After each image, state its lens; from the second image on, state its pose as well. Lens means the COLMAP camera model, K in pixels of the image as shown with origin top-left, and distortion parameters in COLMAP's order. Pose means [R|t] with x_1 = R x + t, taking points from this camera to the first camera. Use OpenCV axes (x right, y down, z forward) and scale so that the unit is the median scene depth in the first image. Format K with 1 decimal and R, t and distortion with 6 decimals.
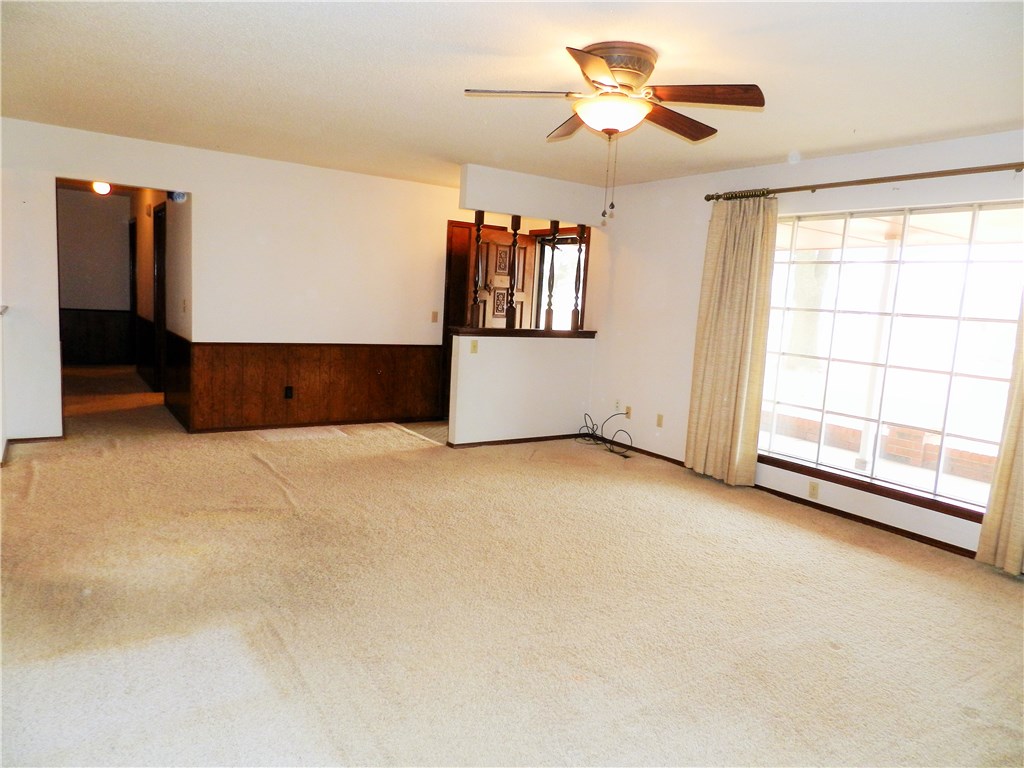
lens RADIAL K [[685.9, 0, 512.0], [0, 685.9, 384.0], [0, 0, 1]] dist [0.009554, 0.003008]
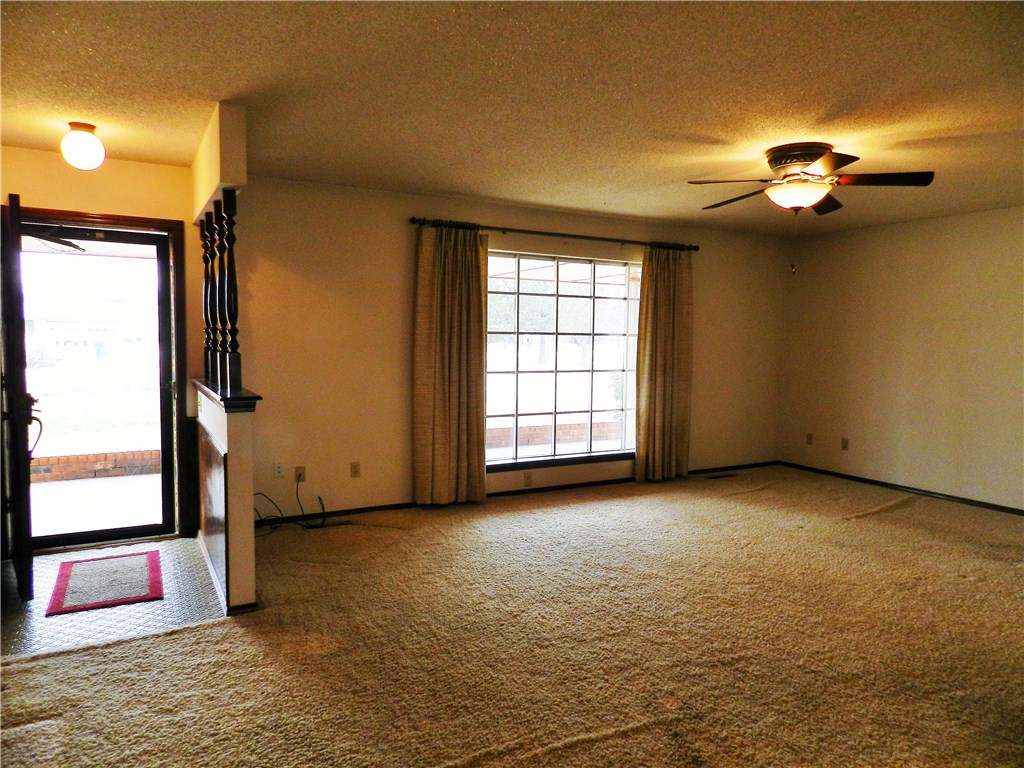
lens RADIAL K [[685.9, 0, 512.0], [0, 685.9, 384.0], [0, 0, 1]] dist [0.009554, 0.003008]
pose [[0.085077, -0.129752, 0.987890, -0.751093], [0.124170, 0.985136, 0.118697, -0.162488], [-0.988607, 0.112568, 0.099924, 0.893831]]
